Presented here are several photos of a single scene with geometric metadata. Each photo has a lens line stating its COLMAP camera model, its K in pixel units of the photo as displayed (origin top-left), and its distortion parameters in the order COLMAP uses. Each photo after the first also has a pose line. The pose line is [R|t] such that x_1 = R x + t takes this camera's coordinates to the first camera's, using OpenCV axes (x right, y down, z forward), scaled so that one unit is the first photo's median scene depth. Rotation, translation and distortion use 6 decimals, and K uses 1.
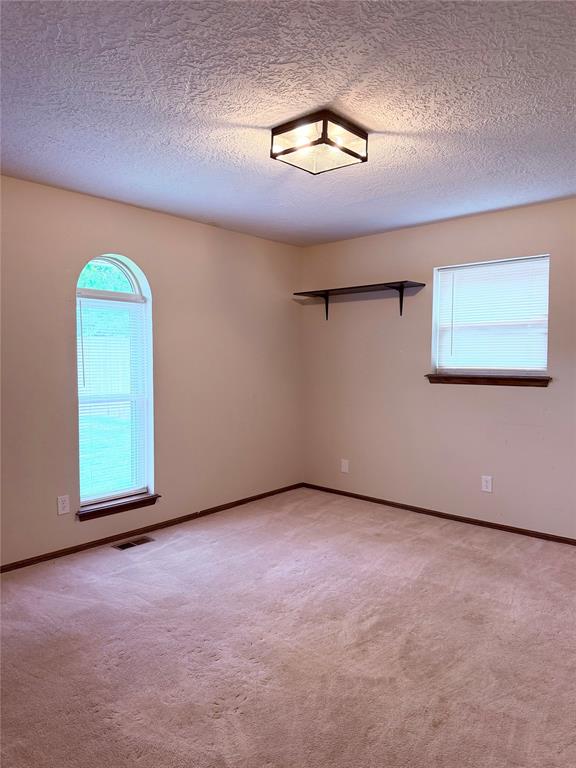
lens RADIAL K [[553.0, 0, 288.3], [0, 553.0, 385.3], [0, 0, 1]] dist [0.069065, -0.033831]
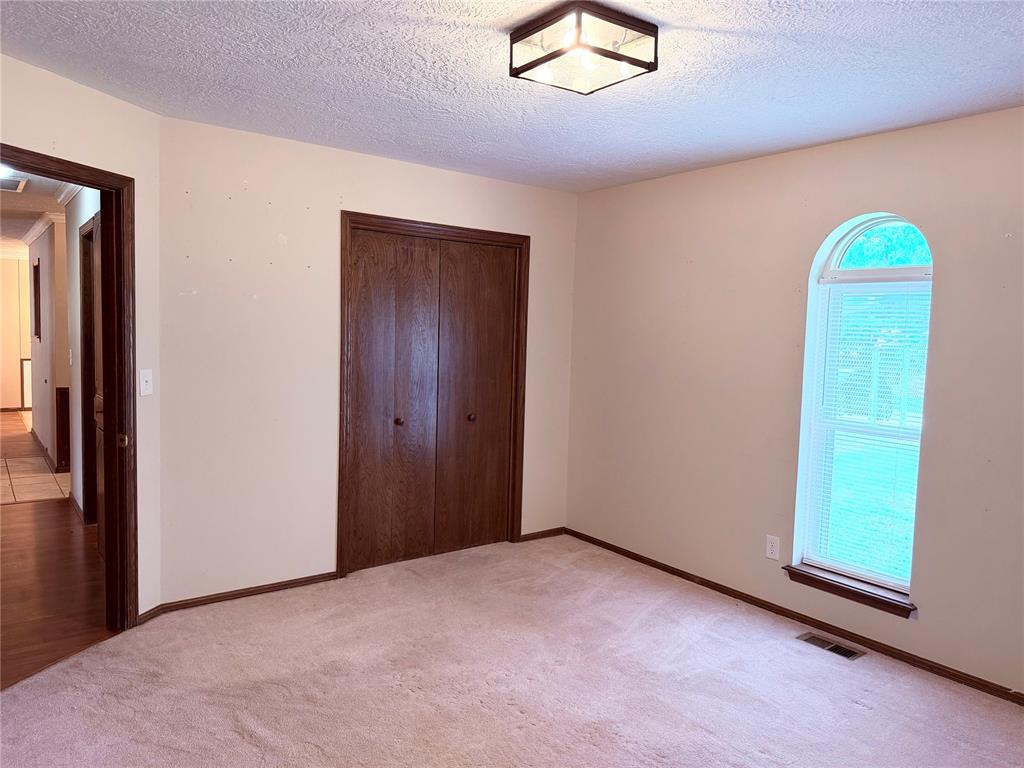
lens RADIAL K [[737.4, 0, 512.5], [0, 737.4, 384.4], [0, 0, 1]] dist [0.069065, -0.033831]
pose [[-0.199826, 0.060815, -0.977942, 0.700736], [-0.080919, 0.993638, 0.078325, -0.072273], [0.976484, 0.094786, -0.193634, 0.819784]]
